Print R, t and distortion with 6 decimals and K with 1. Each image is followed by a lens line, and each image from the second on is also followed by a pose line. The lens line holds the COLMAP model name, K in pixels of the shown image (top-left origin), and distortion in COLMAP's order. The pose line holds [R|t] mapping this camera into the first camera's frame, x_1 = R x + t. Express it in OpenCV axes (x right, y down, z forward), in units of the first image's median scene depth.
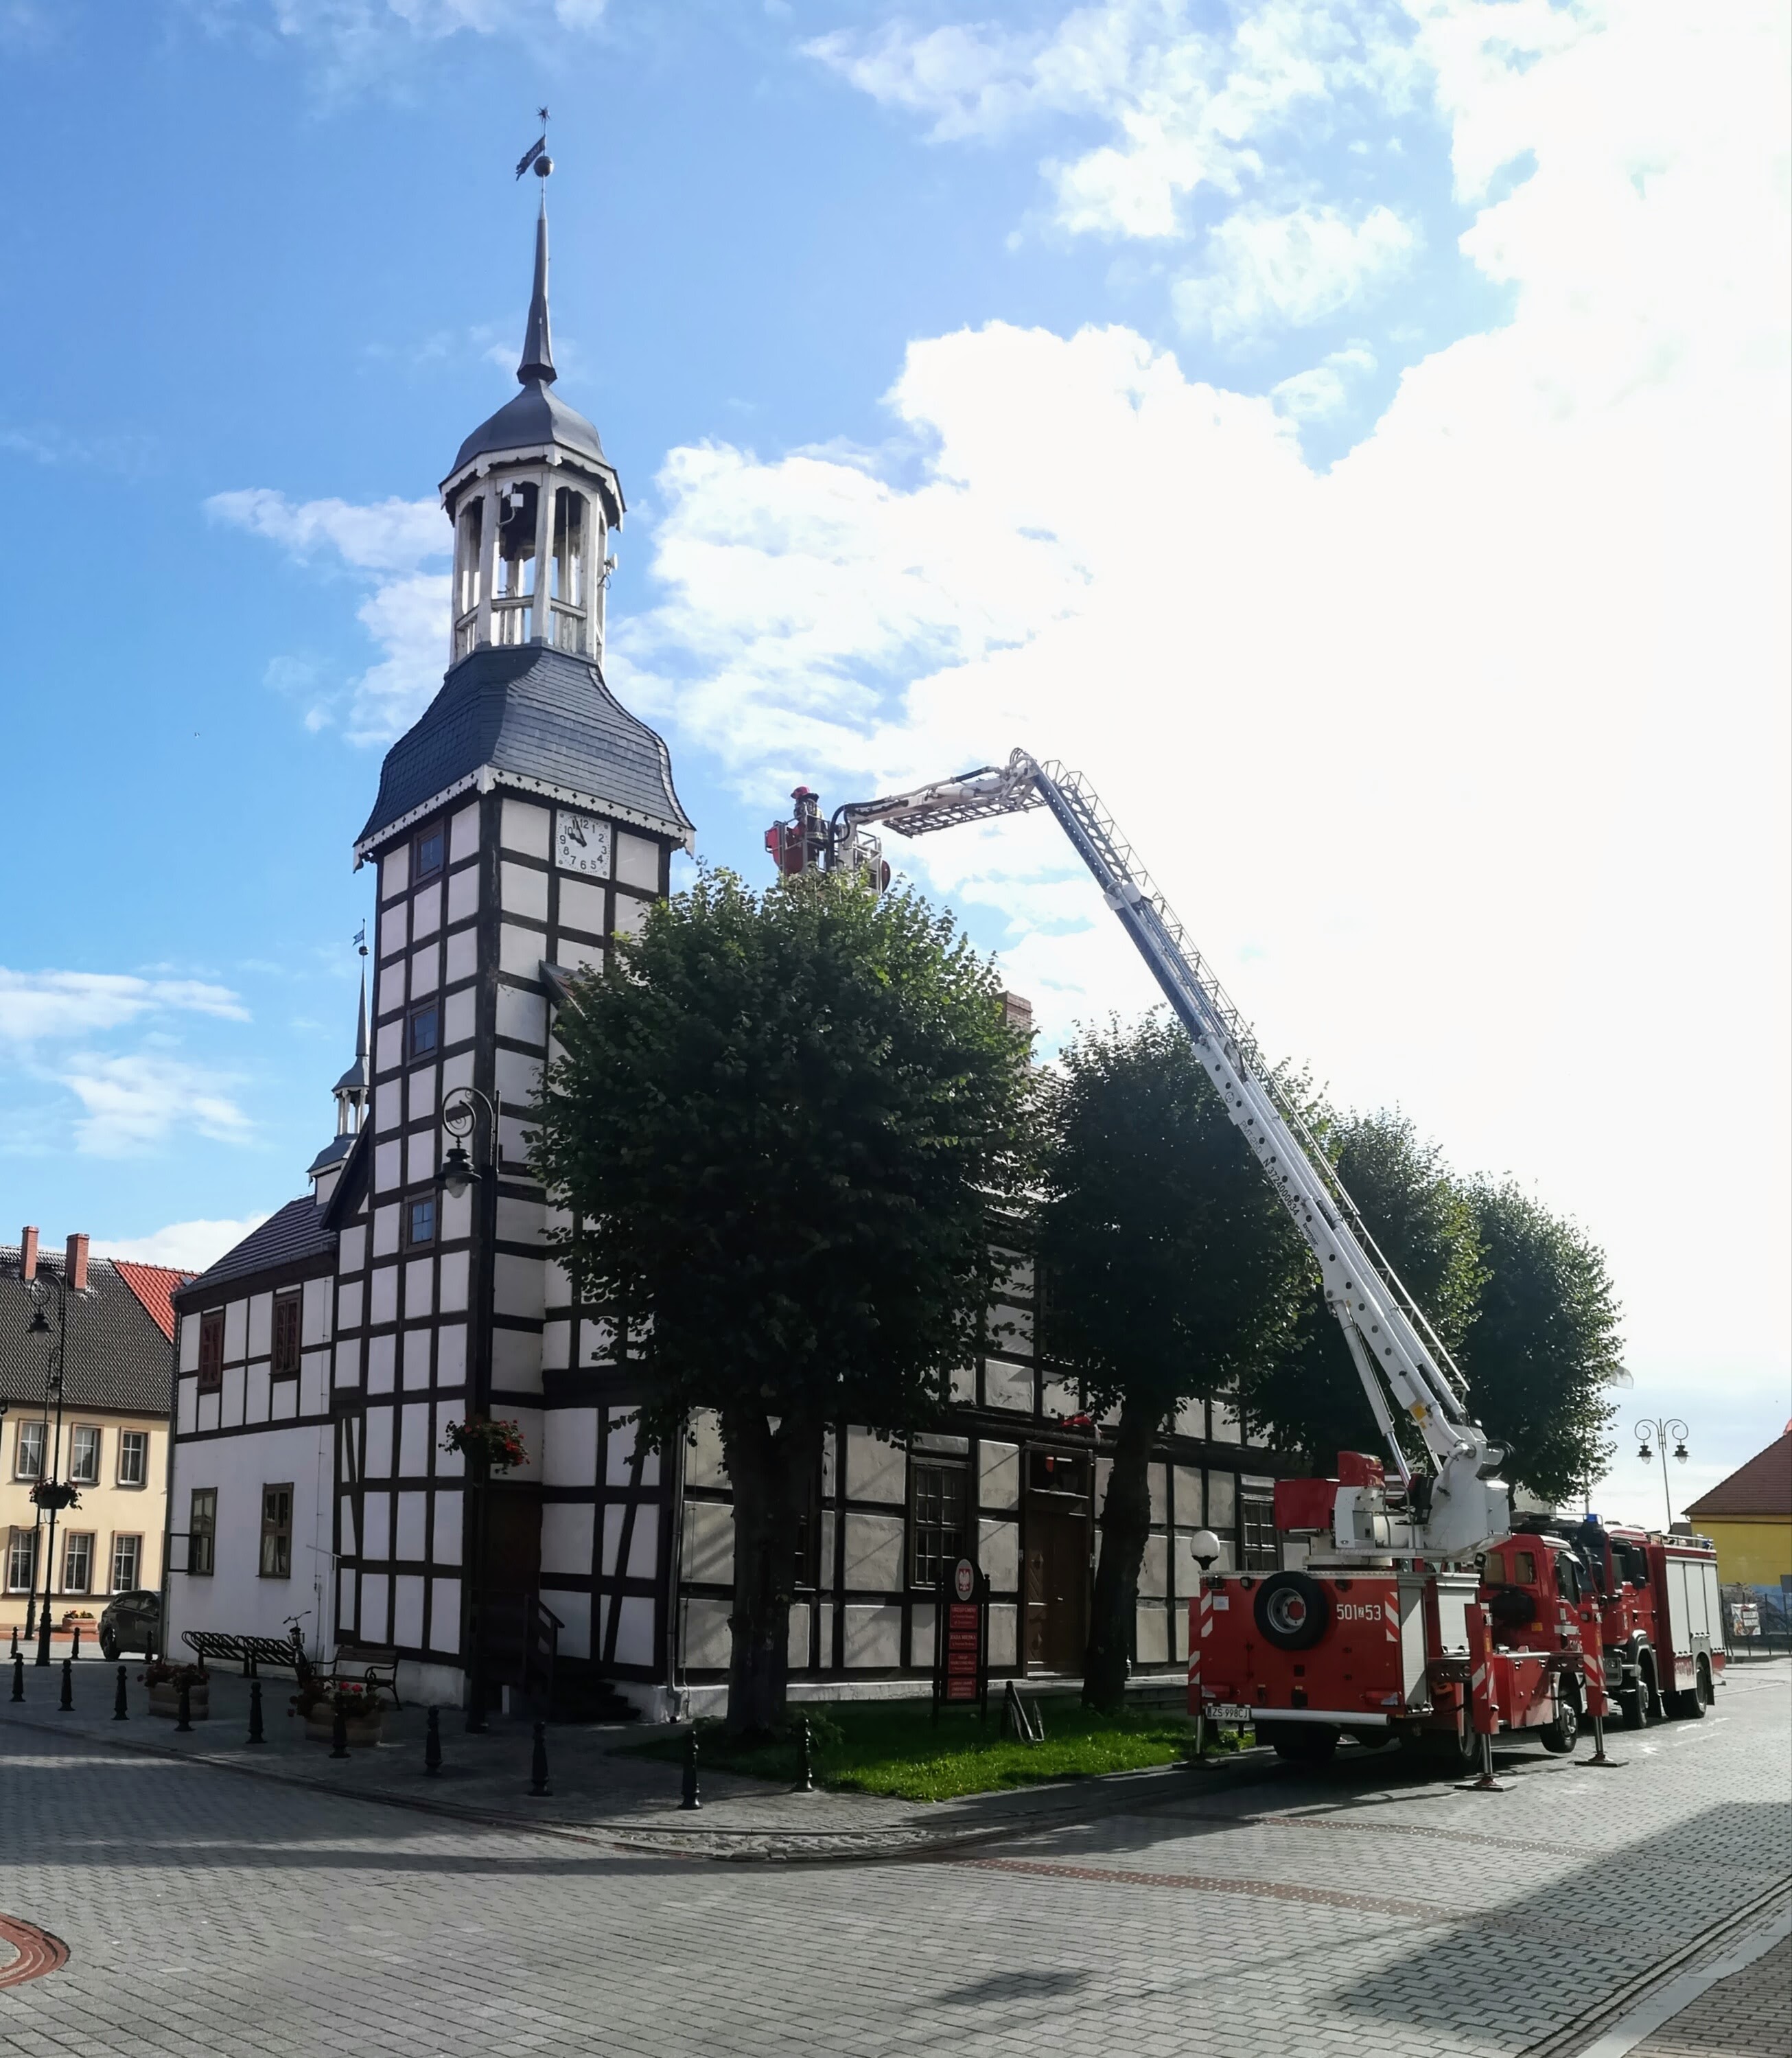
lens RADIAL K [[2267.5, 0, 896.0], [0, 2267.5, 1029.0], [0, 0, 1]] dist [0.061826, -0.405279]
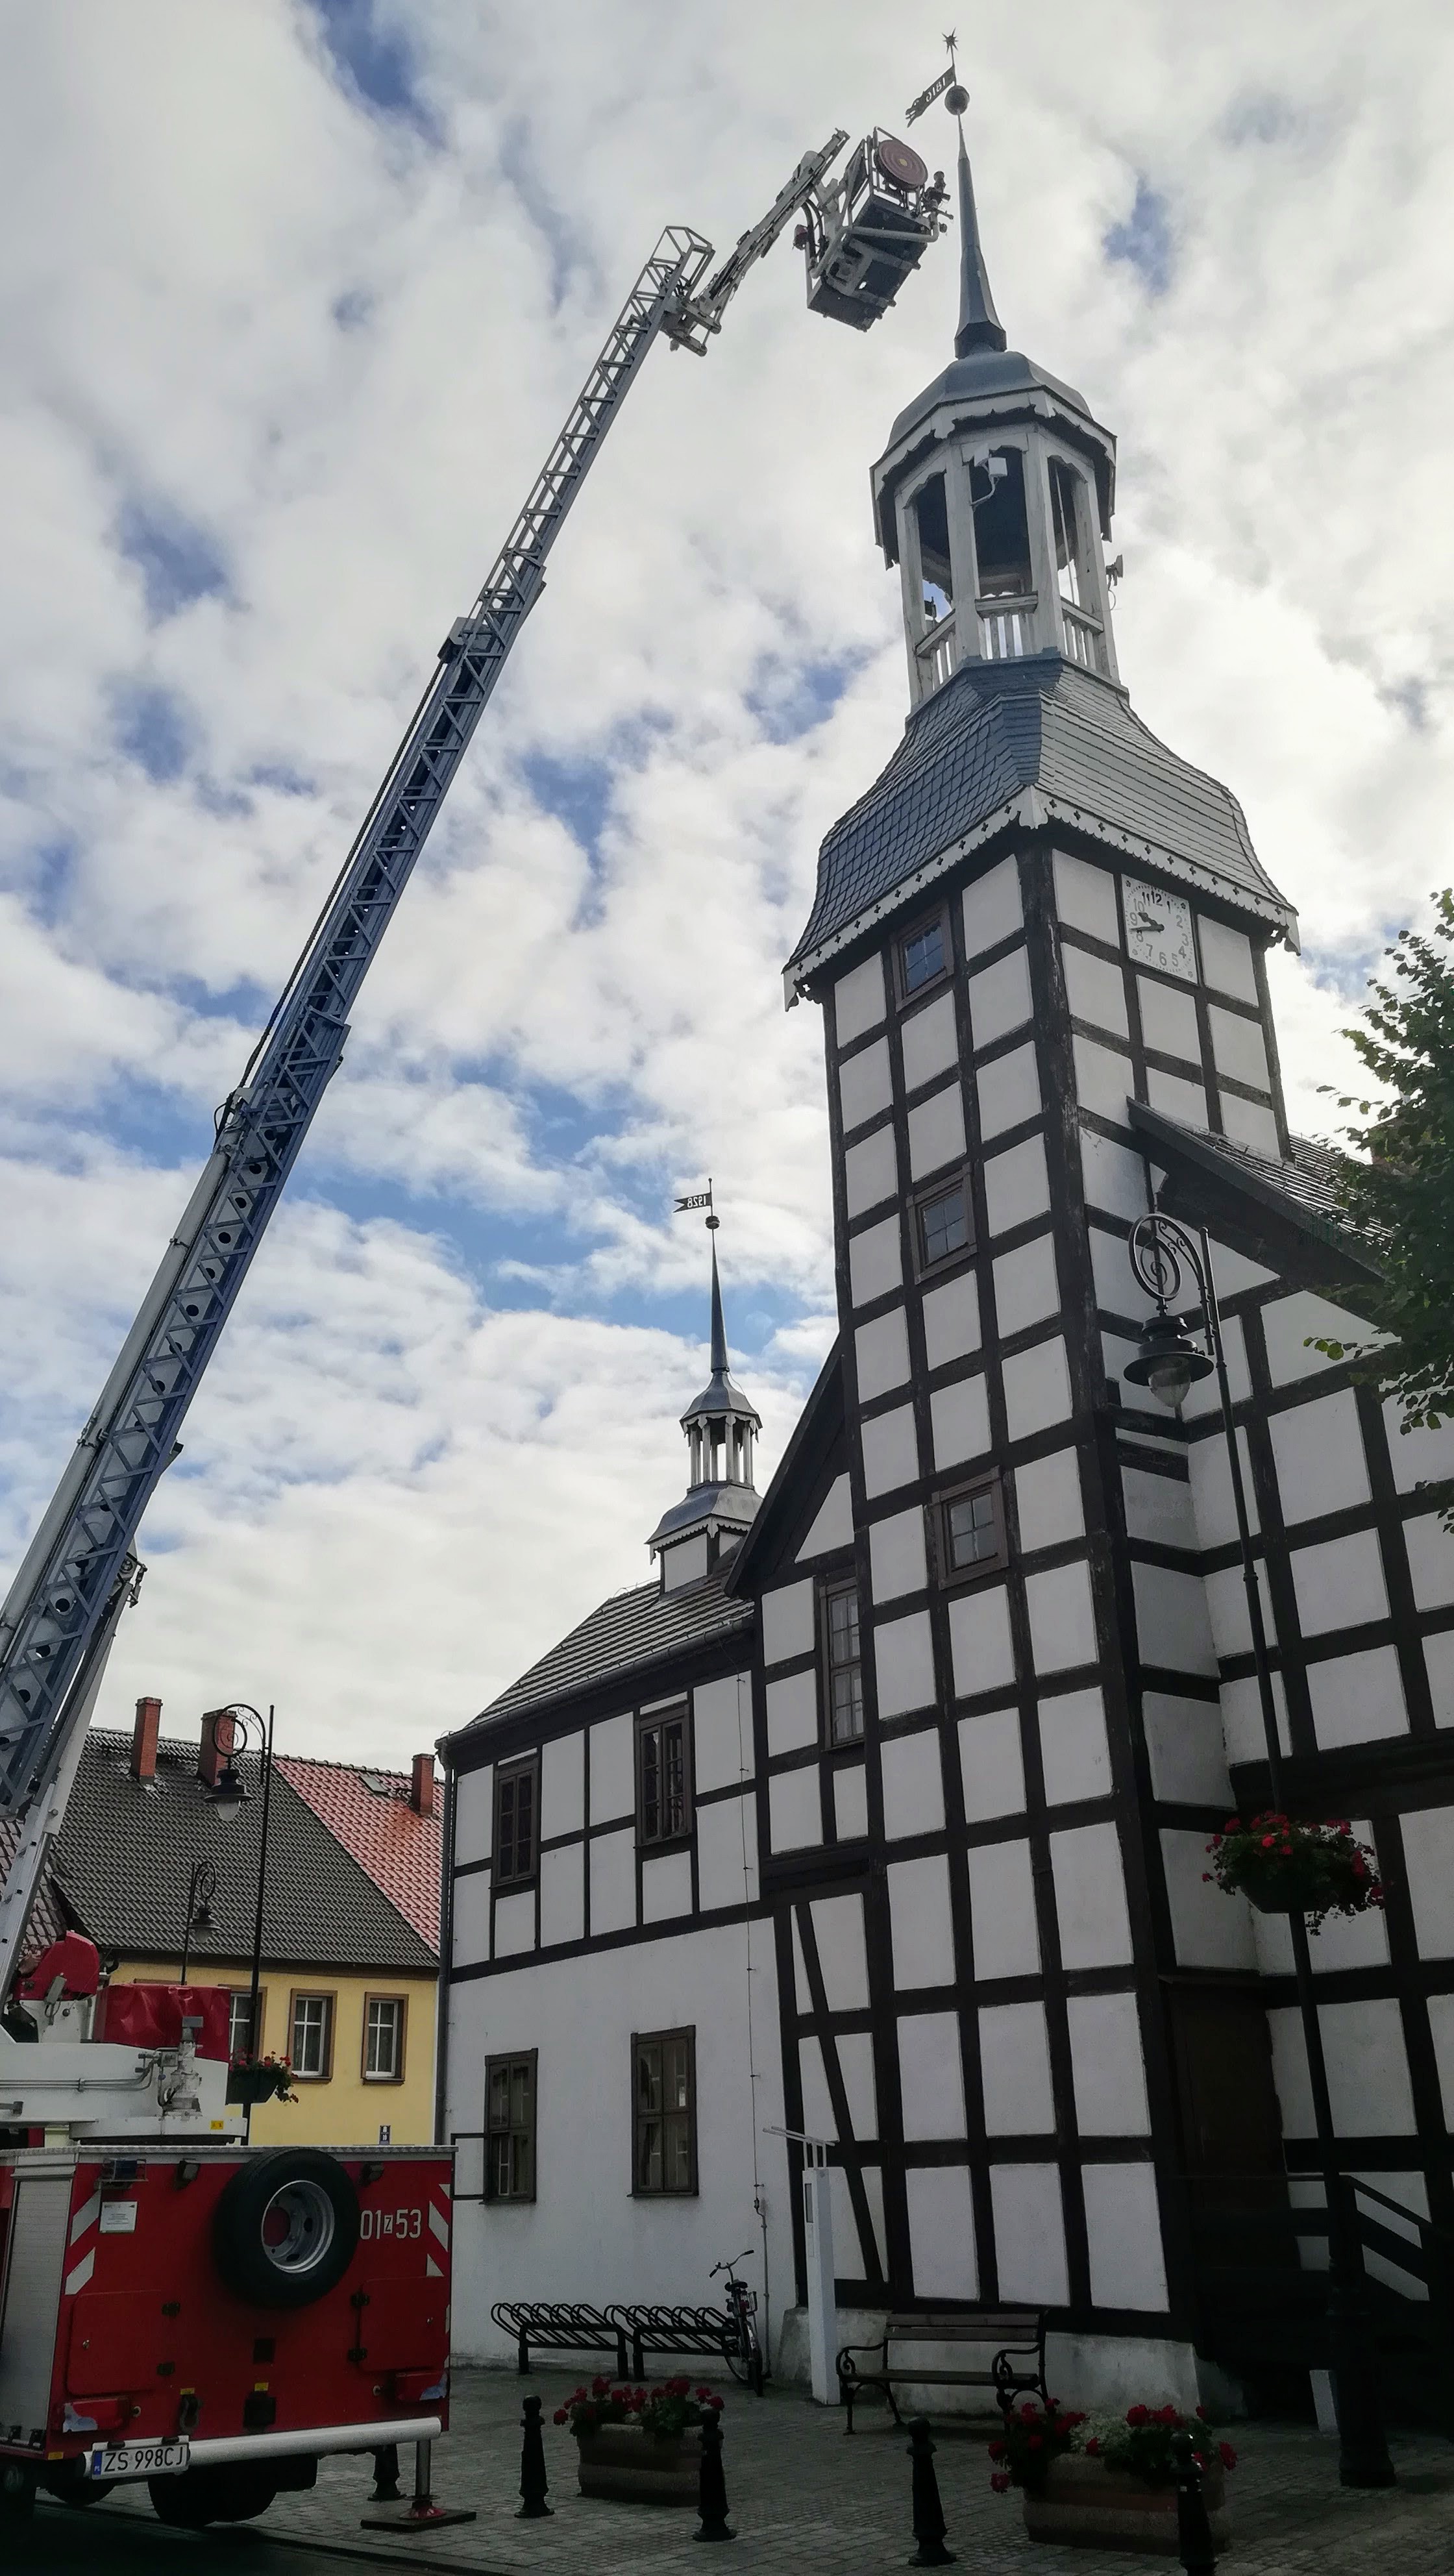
lens RADIAL K [[1982.4, 0, 727.0], [0, 1982.4, 1288.0], [0, 0, 1]] dist [0.036444, -0.067781]
pose [[0.998167, -0.055860, 0.023277, -0.277535], [0.059279, 0.979910, -0.190424, 0.116192], [-0.012172, 0.191455, 0.981426, 0.470605]]
